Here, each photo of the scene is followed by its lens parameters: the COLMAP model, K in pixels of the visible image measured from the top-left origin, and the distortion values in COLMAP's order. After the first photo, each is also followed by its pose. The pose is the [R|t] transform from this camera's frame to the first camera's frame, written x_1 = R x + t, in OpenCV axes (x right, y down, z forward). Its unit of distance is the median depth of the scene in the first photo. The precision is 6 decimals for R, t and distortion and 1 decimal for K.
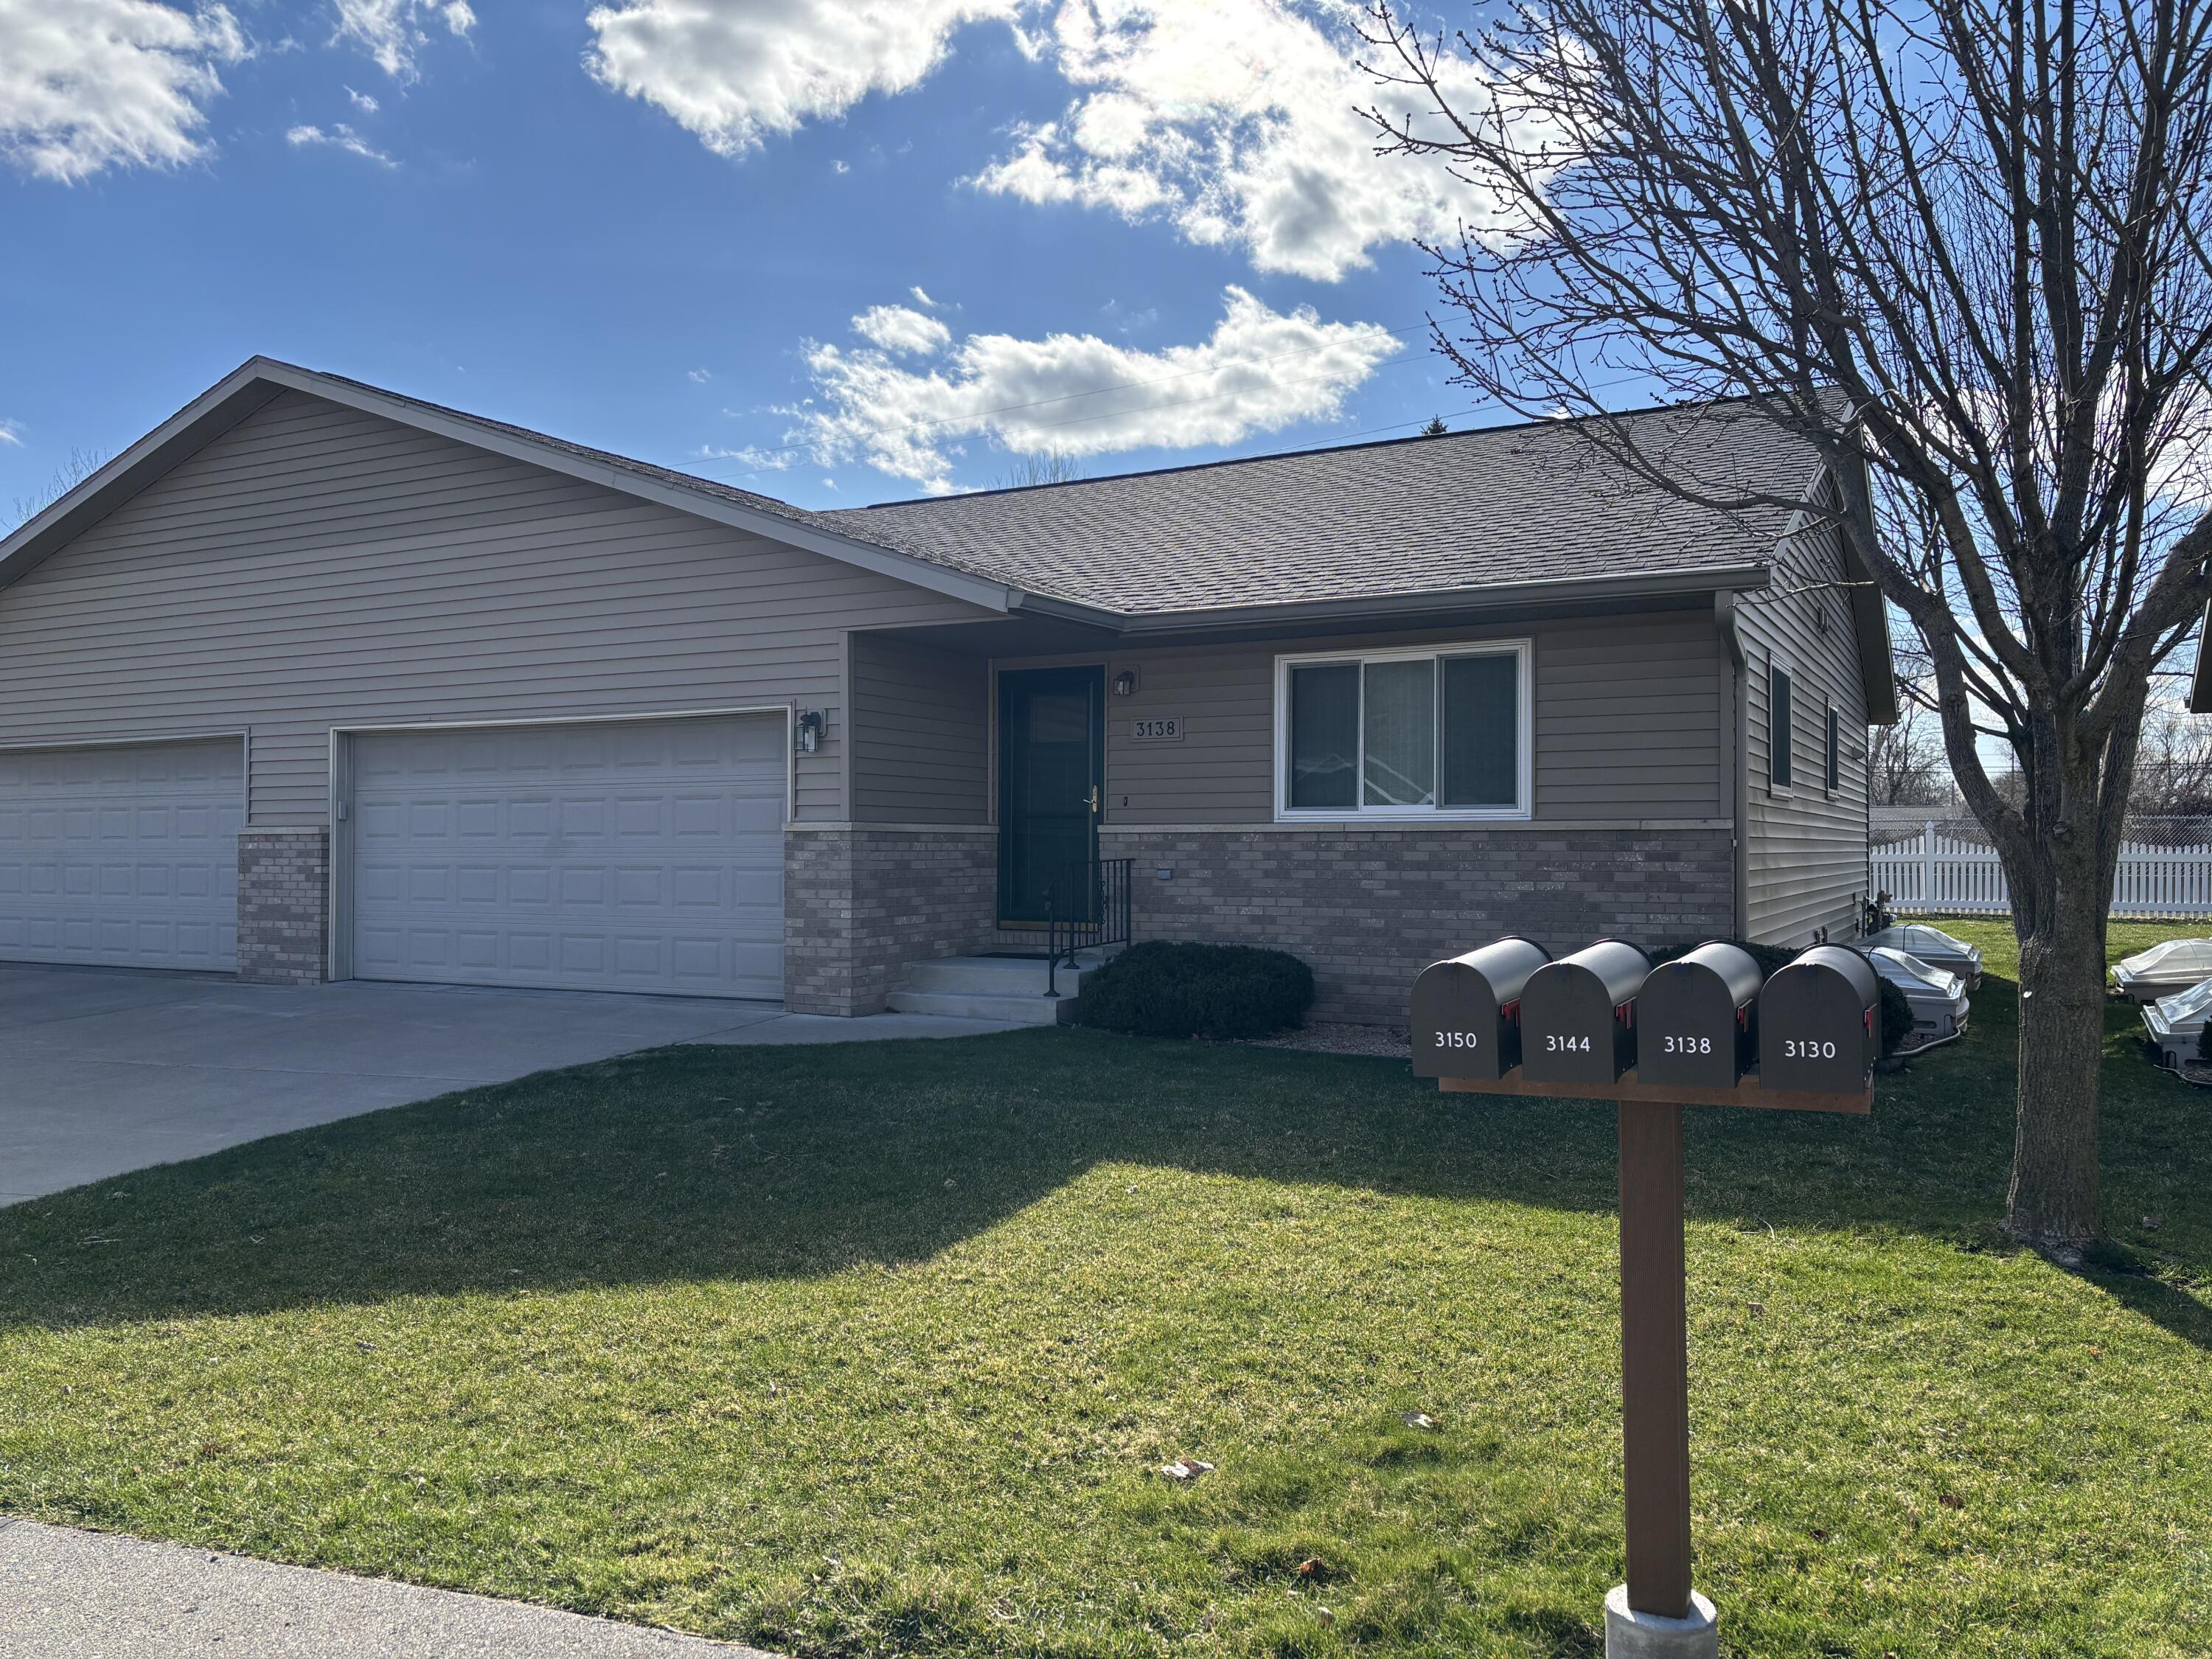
lens RADIAL K [[1576.3, 0, 1106.0], [0, 1576.3, 829.5], [0, 0, 1]] dist [0.164819, -0.334097]
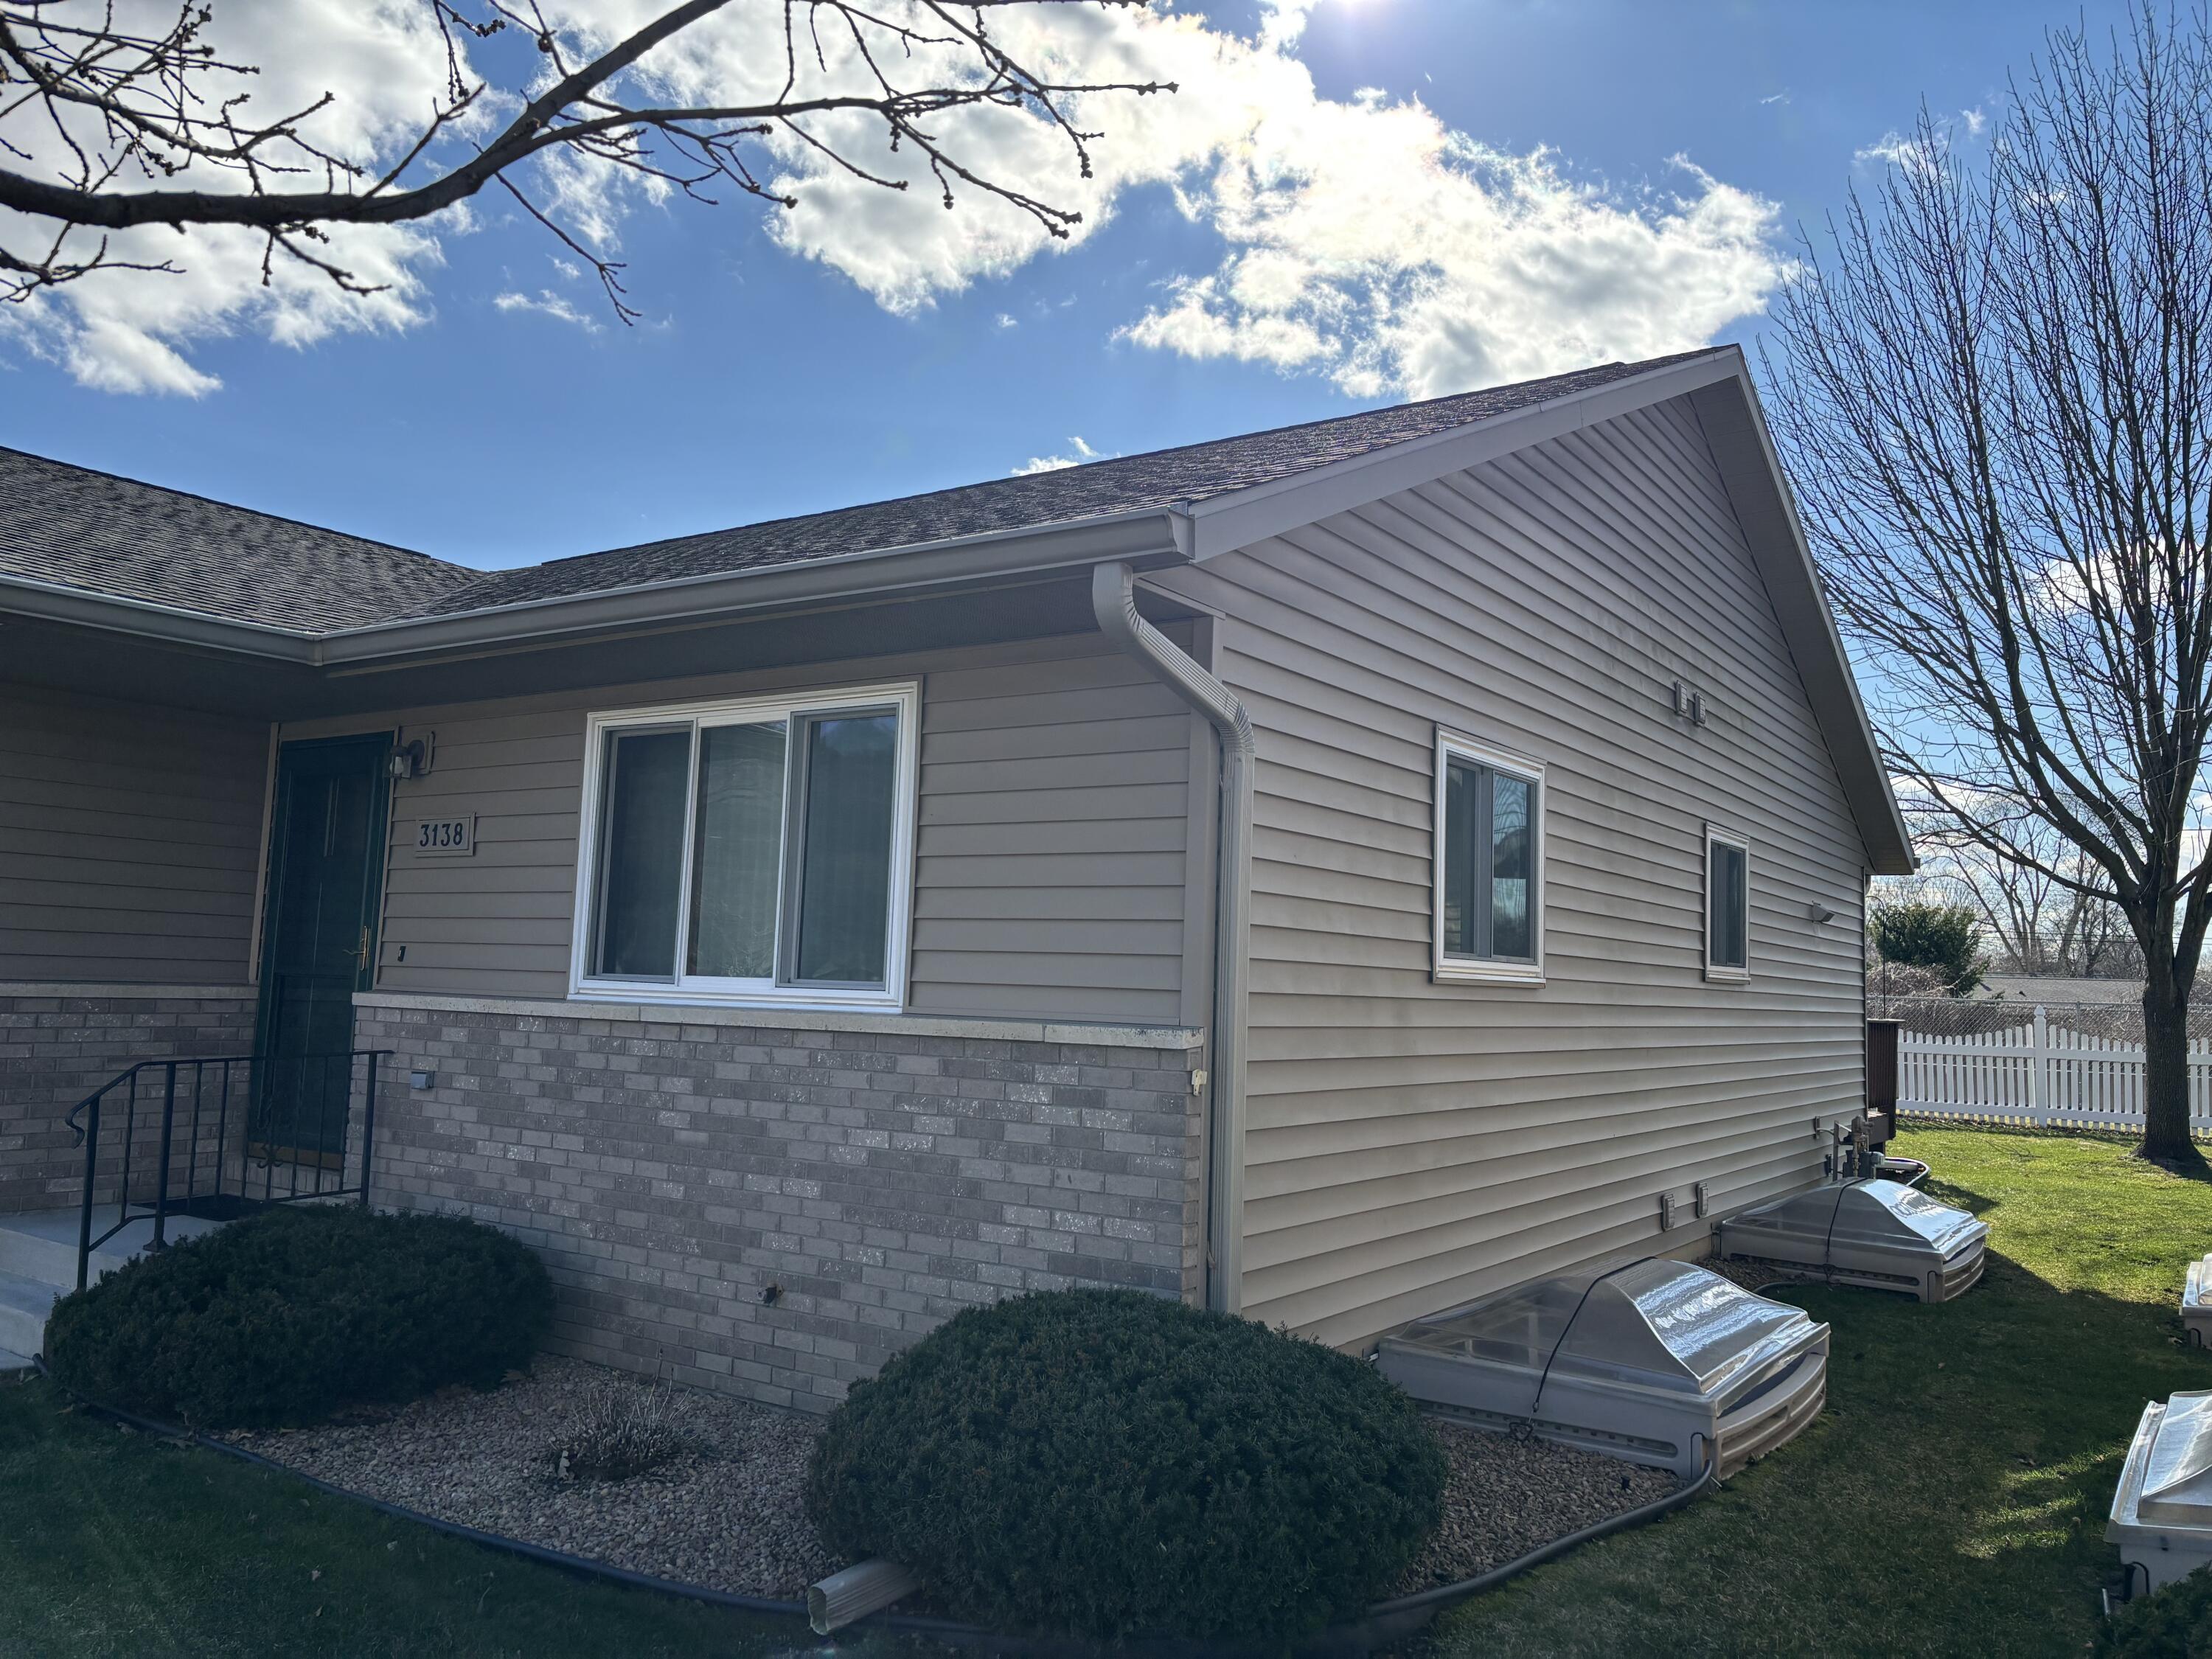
lens RADIAL K [[1614.1, 0, 1106.0], [0, 1614.1, 829.5], [0, 0, 1]] dist [0.060528, -0.146401]
pose [[0.994201, 0.024772, -0.104644, 0.297647], [-0.034382, 0.995252, -0.091053, -0.015733], [0.101892, 0.094123, 0.990333, 0.350303]]
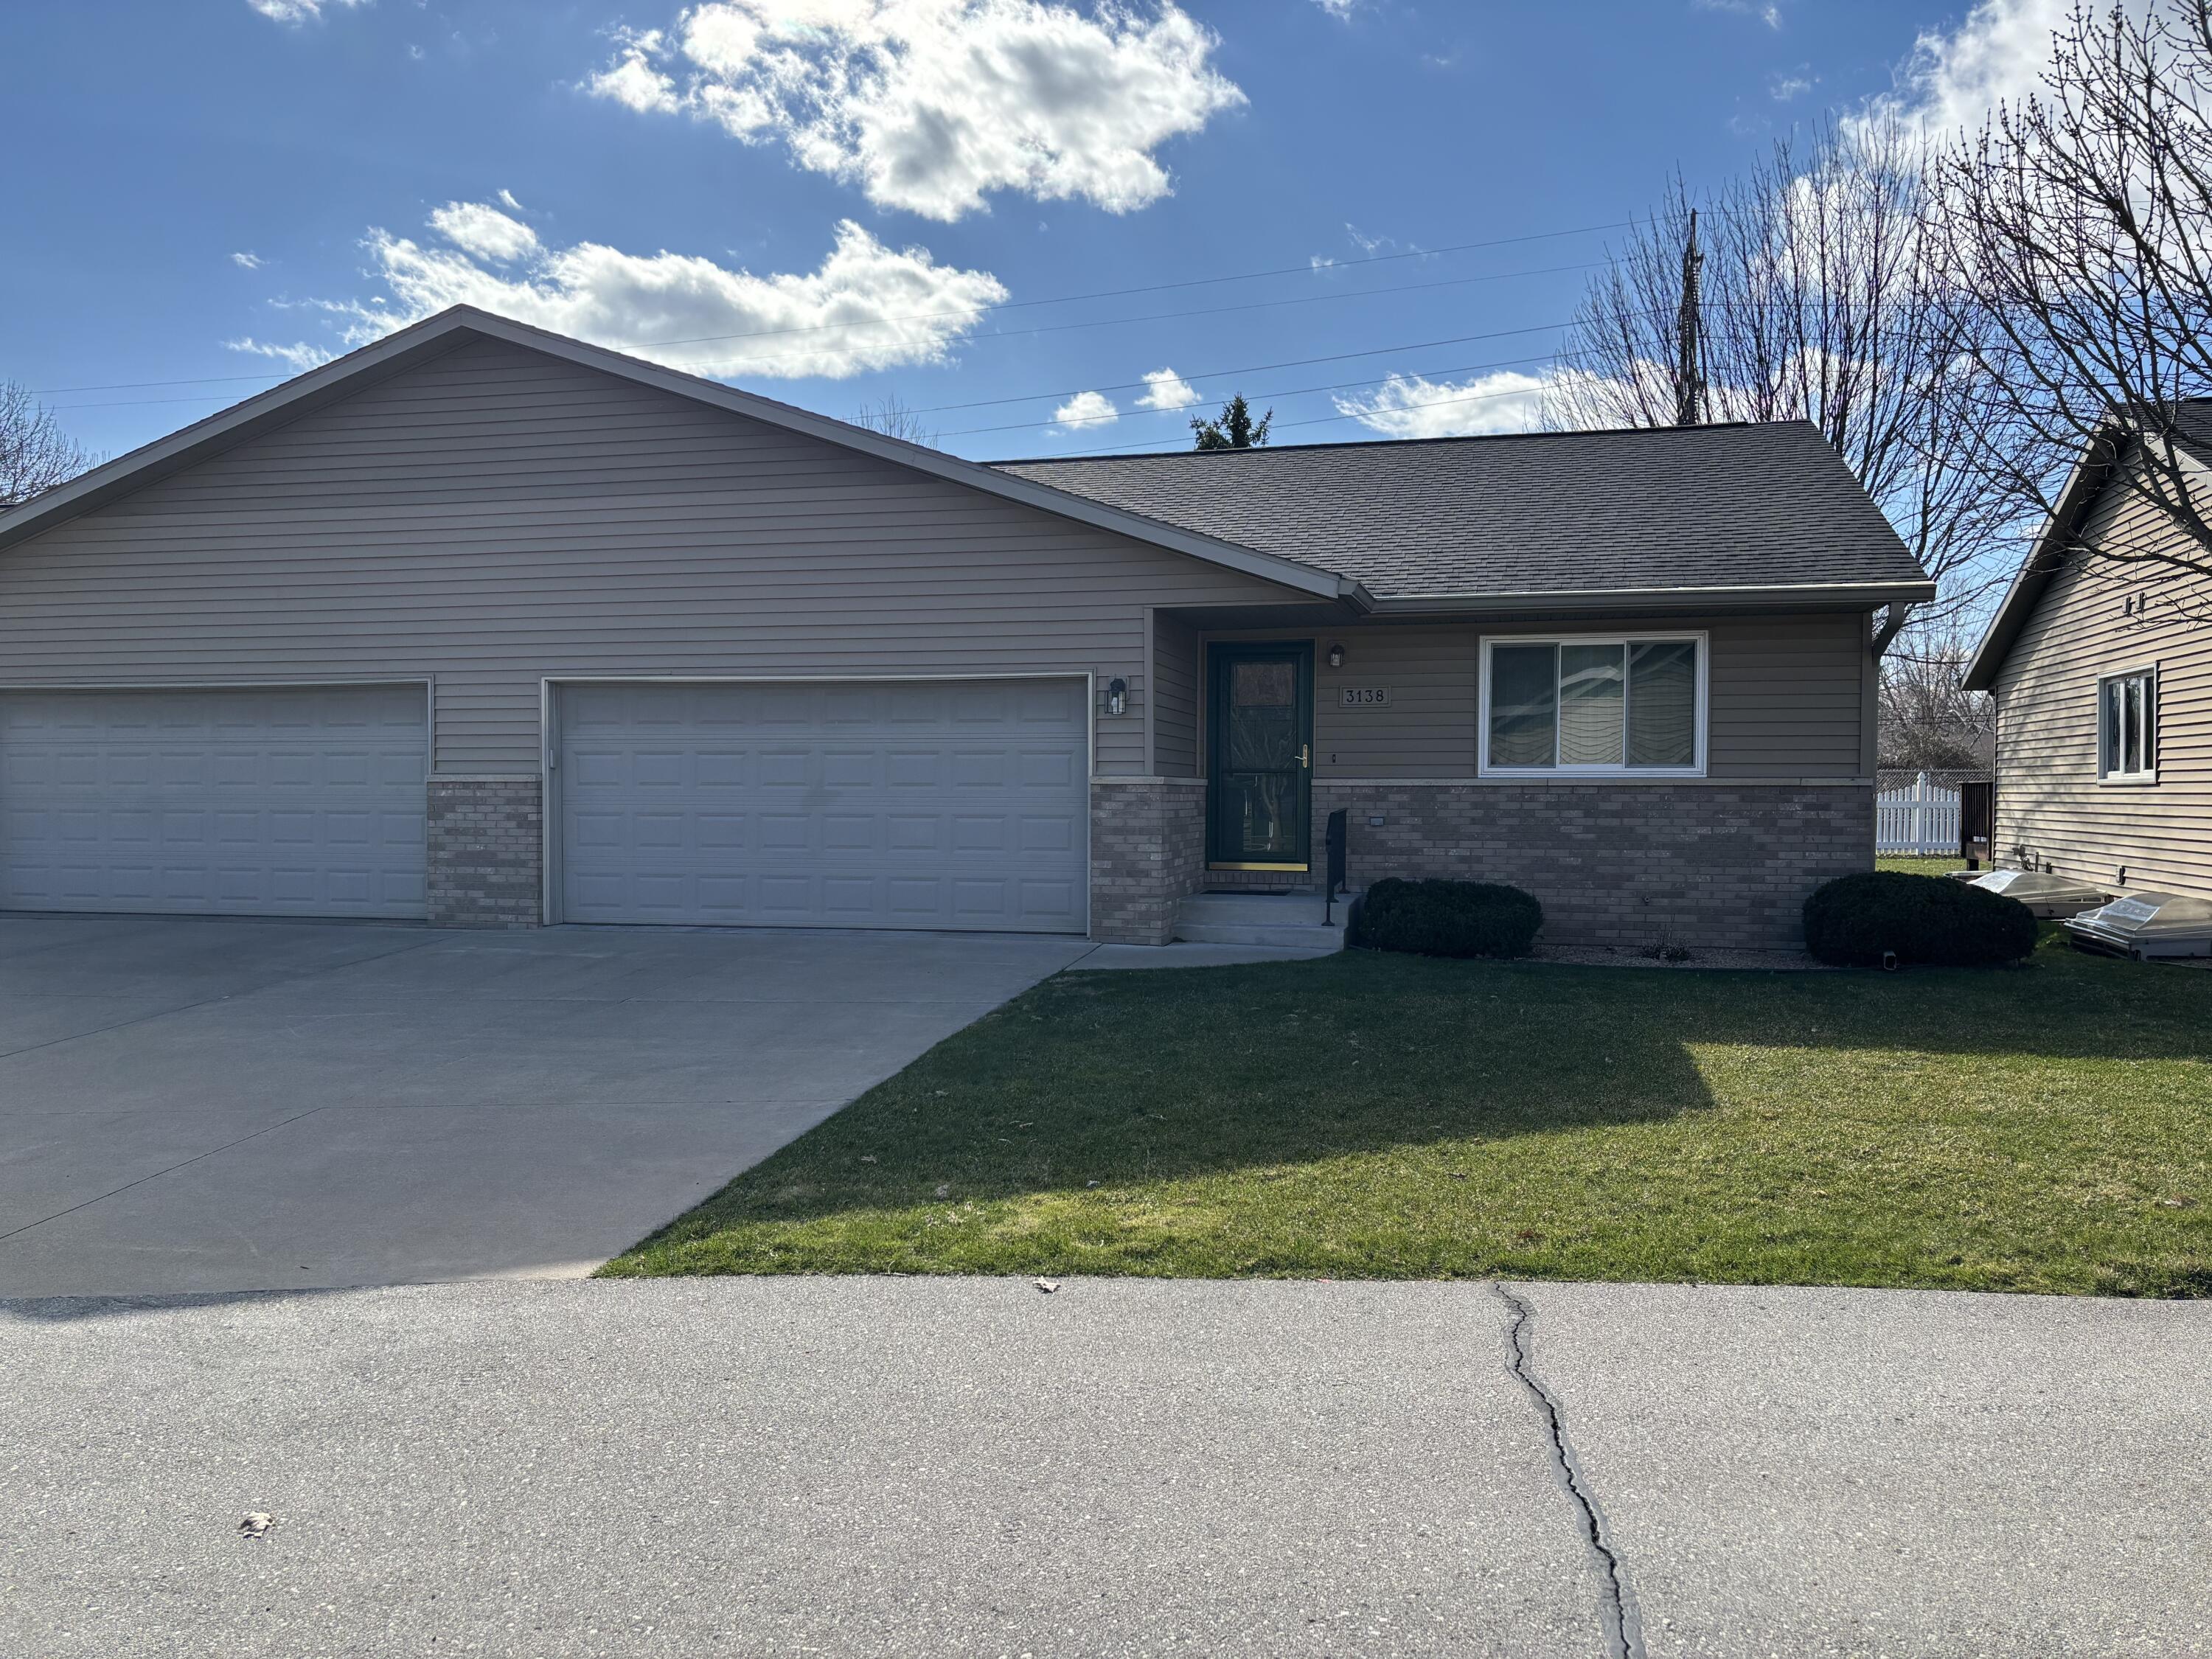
lens RADIAL K [[1576.3, 0, 1106.0], [0, 1576.3, 829.5], [0, 0, 1]] dist [0.164819, -0.334097]
pose [[0.969255, -0.002455, 0.246047, -0.378047], [-0.006033, 0.999412, 0.033739, -0.003485], [-0.245985, -0.034186, 0.968671, -0.076419]]
